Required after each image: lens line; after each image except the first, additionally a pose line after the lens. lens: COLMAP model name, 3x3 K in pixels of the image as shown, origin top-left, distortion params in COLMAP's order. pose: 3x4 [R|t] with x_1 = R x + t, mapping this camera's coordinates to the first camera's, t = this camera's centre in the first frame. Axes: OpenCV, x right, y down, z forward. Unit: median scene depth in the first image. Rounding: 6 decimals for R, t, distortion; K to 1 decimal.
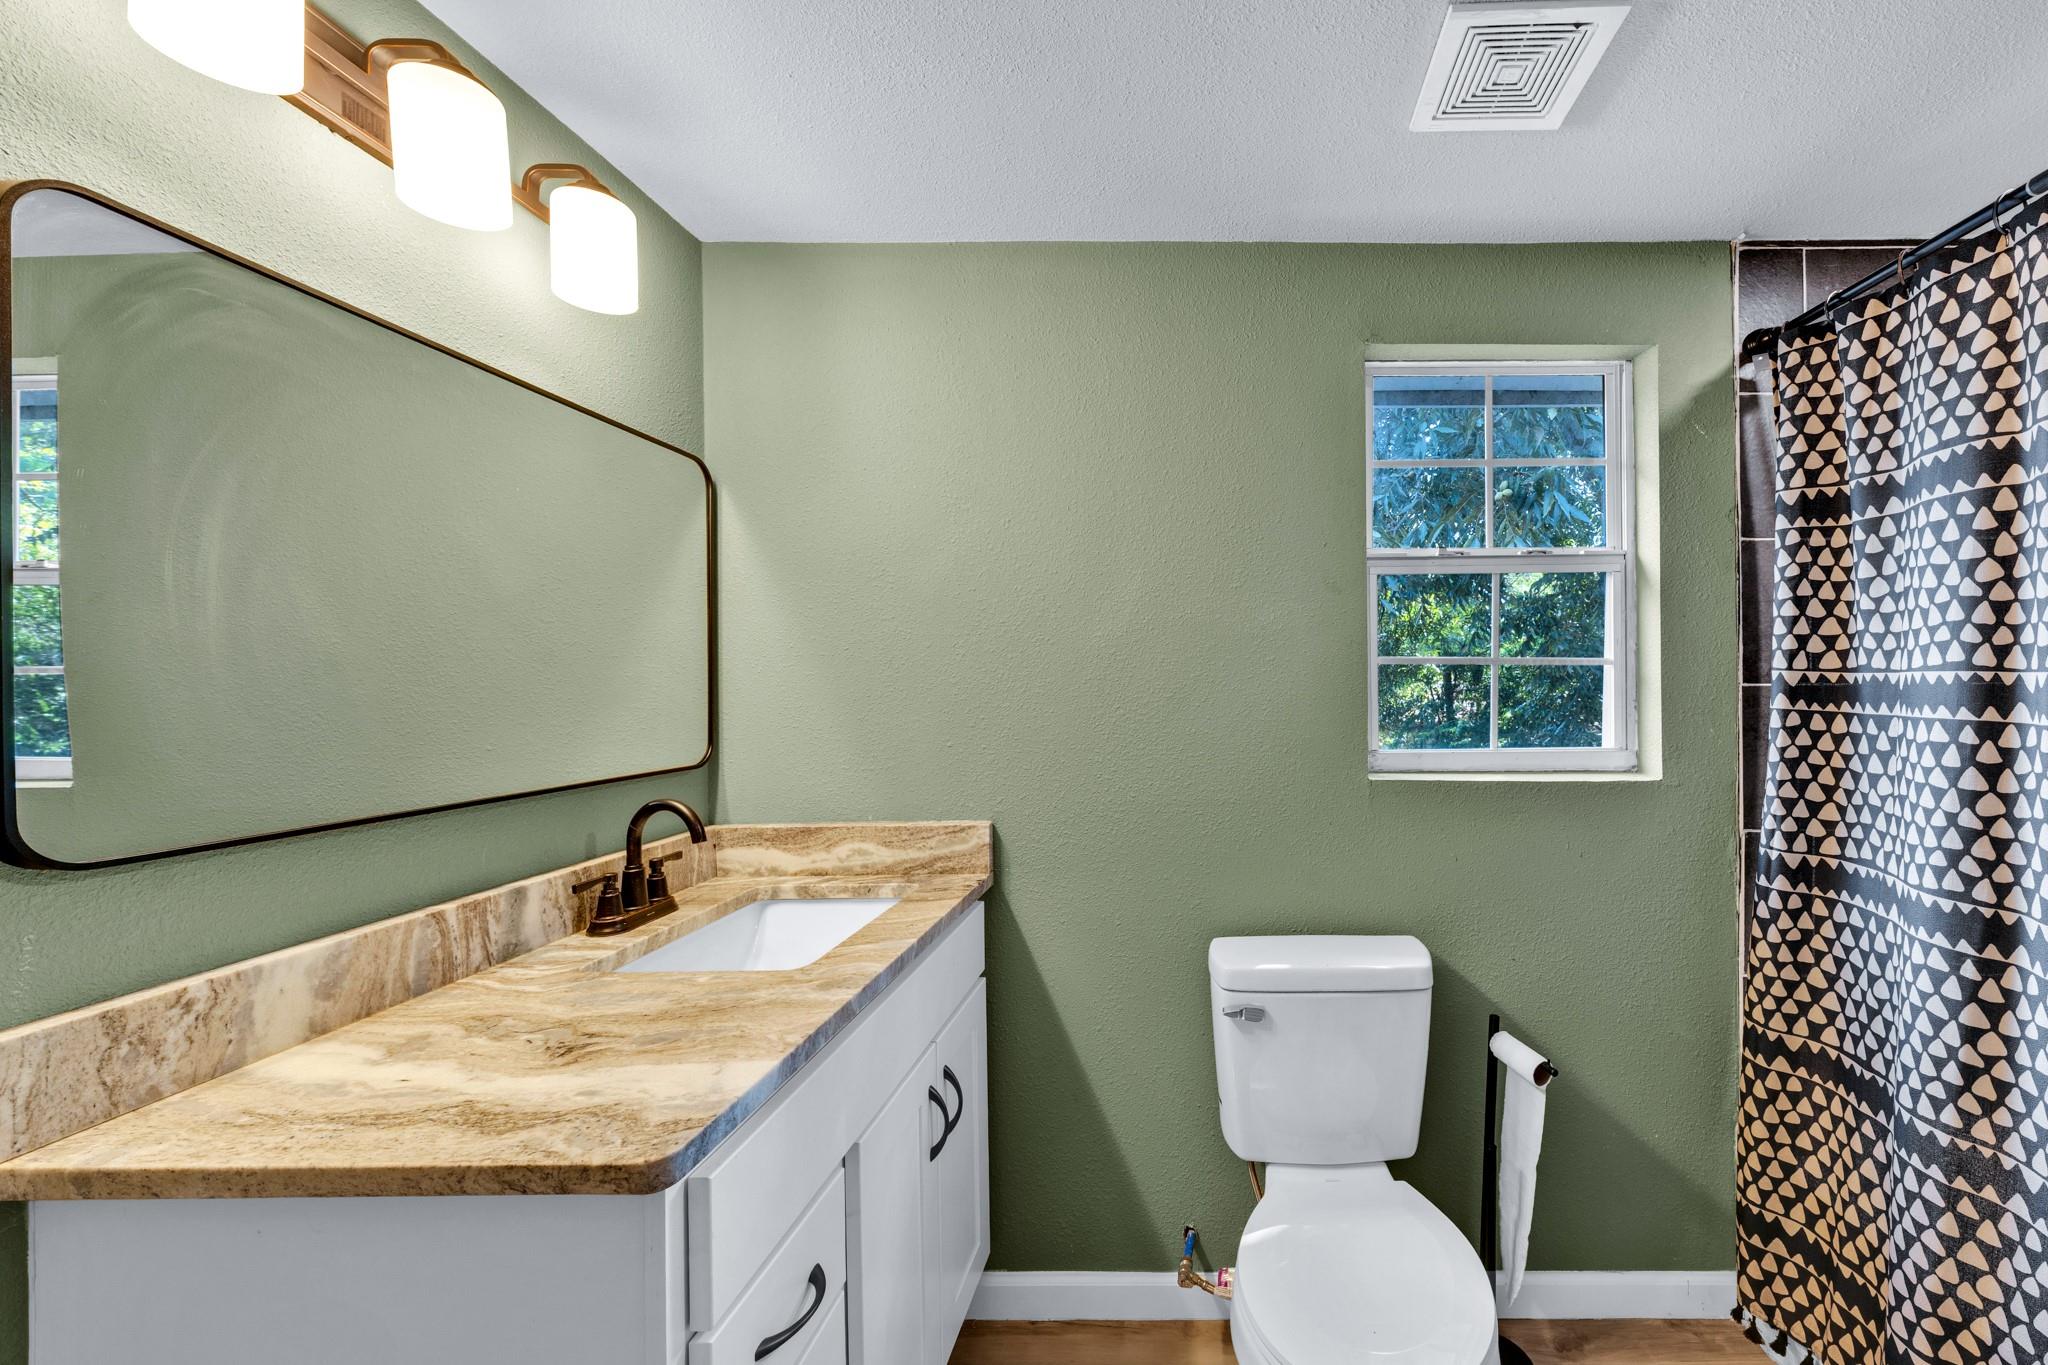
lens RADIAL K [[909.1, 0, 1035.9], [0, 909.1, 677.3], [0, 0, 1]] dist [-0.002687, 0.000902]
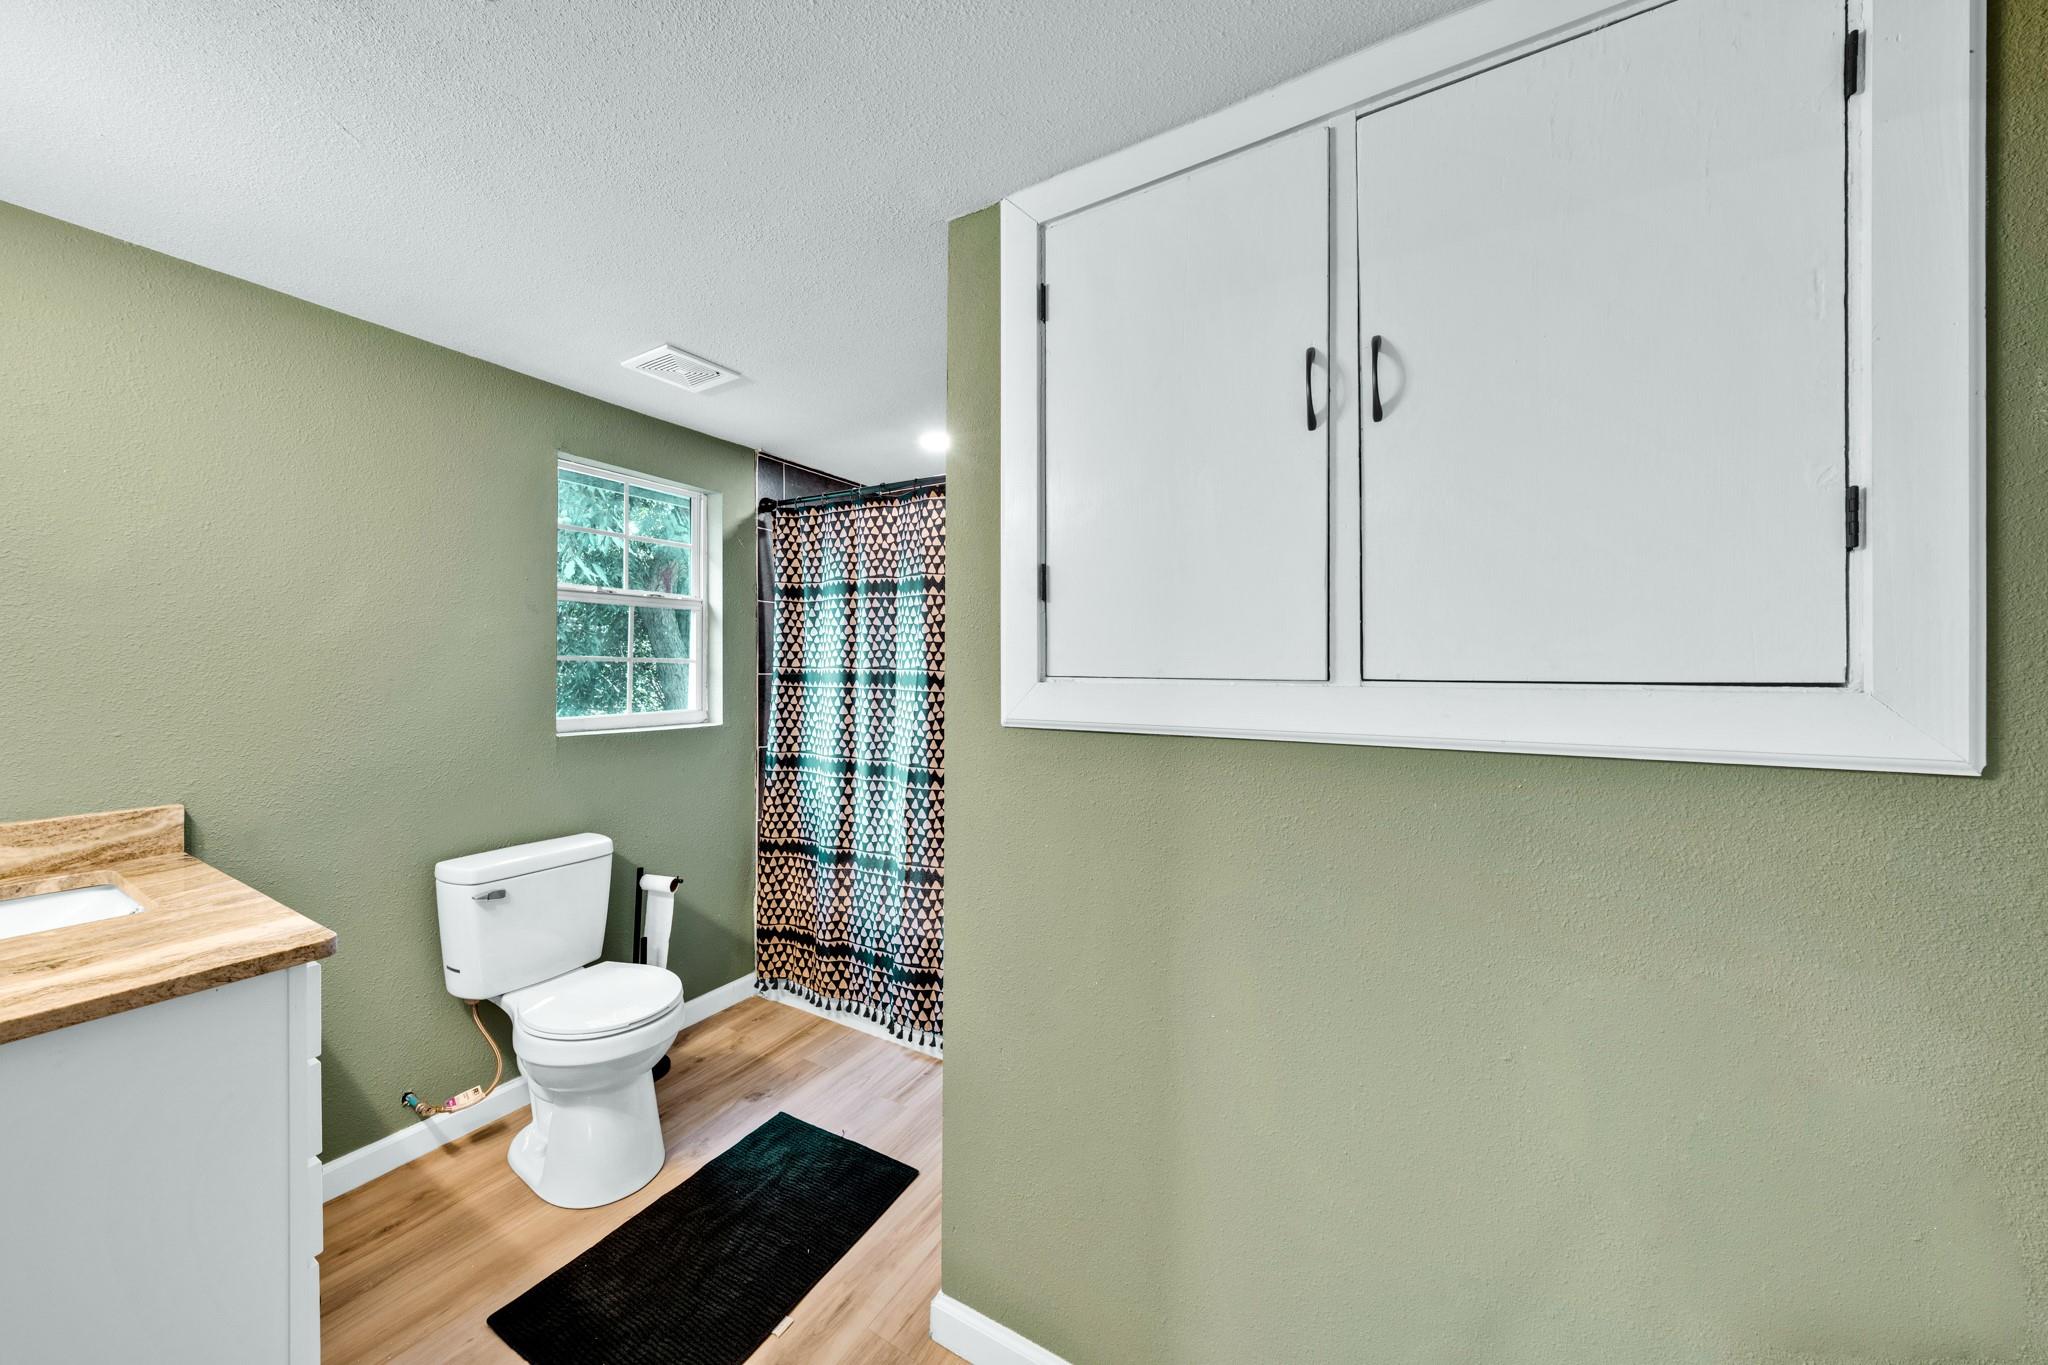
lens RADIAL K [[680.6, 0, 1027.1], [0, 680.6, 670.8], [0, 0, 1]] dist [0.000090, -0.000037]
pose [[0.476550, 0.001924, 0.879145, -0.317493], [-0.004876, 0.999988, 0.000455, -0.002633], [-0.879134, -0.004503, 0.476554, -0.287687]]
